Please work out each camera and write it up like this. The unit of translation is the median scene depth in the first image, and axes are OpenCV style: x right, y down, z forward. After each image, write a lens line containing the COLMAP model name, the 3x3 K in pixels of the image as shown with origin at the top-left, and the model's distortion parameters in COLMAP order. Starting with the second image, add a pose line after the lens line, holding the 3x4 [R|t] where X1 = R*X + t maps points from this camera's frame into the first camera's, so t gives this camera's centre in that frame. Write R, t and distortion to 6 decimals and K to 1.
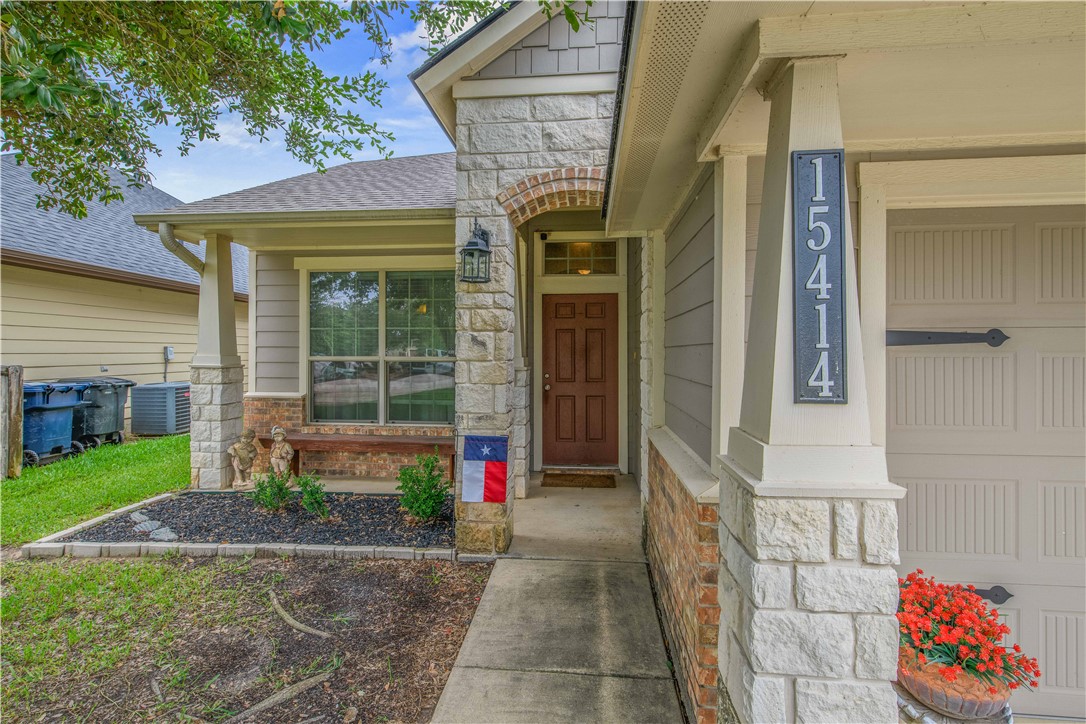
lens RADIAL K [[490.2, 0, 542.8], [0, 490.2, 344.8], [0, 0, 1]] dist [0.000086, 0.000118]
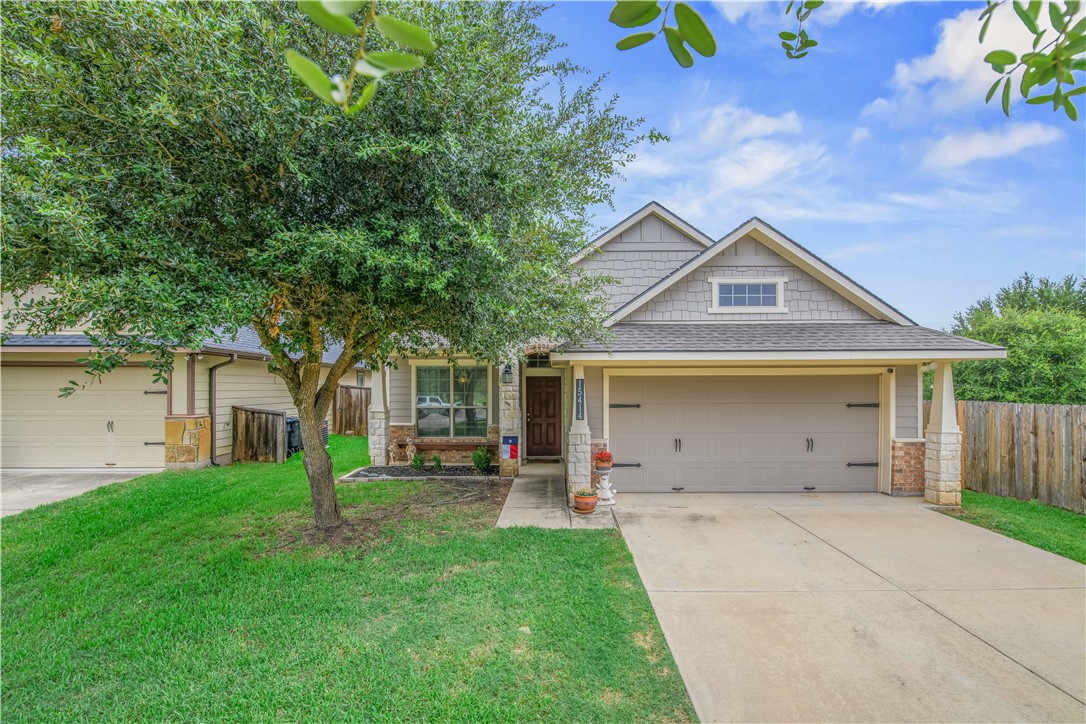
lens RADIAL K [[475.1, 0, 543.0], [0, 475.1, 362.0], [0, 0, 1]] dist [-0.001050, -0.009167]
pose [[0.997802, 0.001502, 0.066256, -0.074924], [0.001277, 0.999122, -0.041881, -0.090442], [-0.066261, 0.041873, 0.996923, -1.246337]]
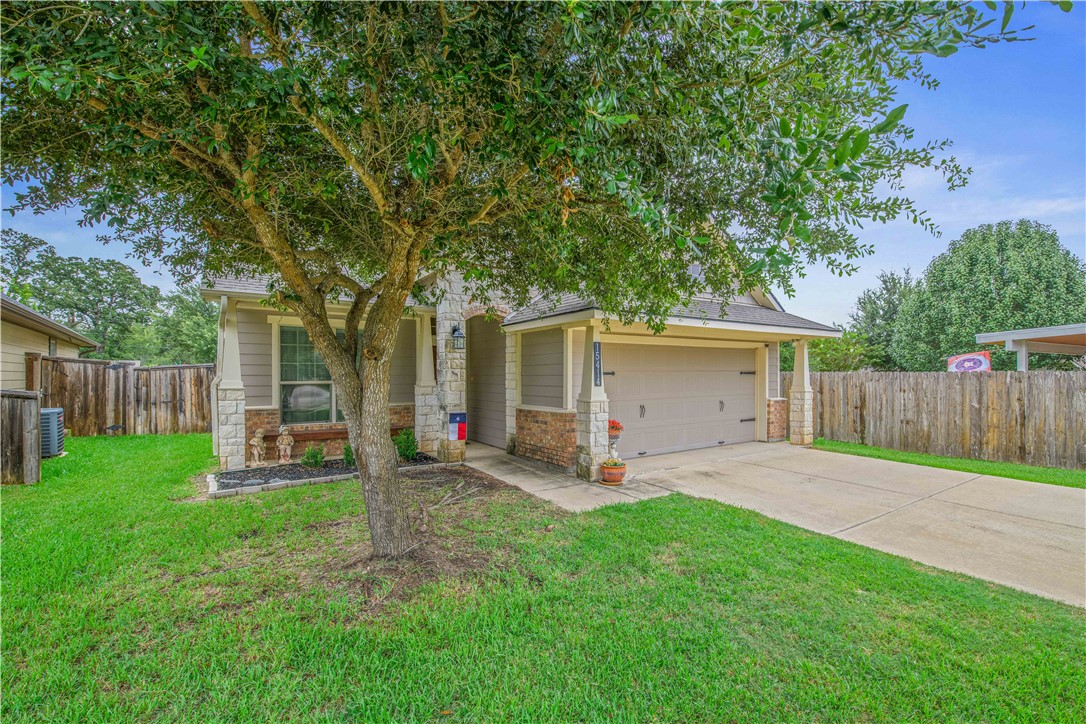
lens RADIAL K [[475.1, 0, 543.0], [0, 475.1, 362.0], [0, 0, 1]] dist [-0.001050, -0.009167]
pose [[0.789116, 0.011472, 0.614137, -0.833306], [-0.003596, 0.999895, -0.014057, -0.021357], [-0.614233, 0.008884, 0.789074, -0.742610]]
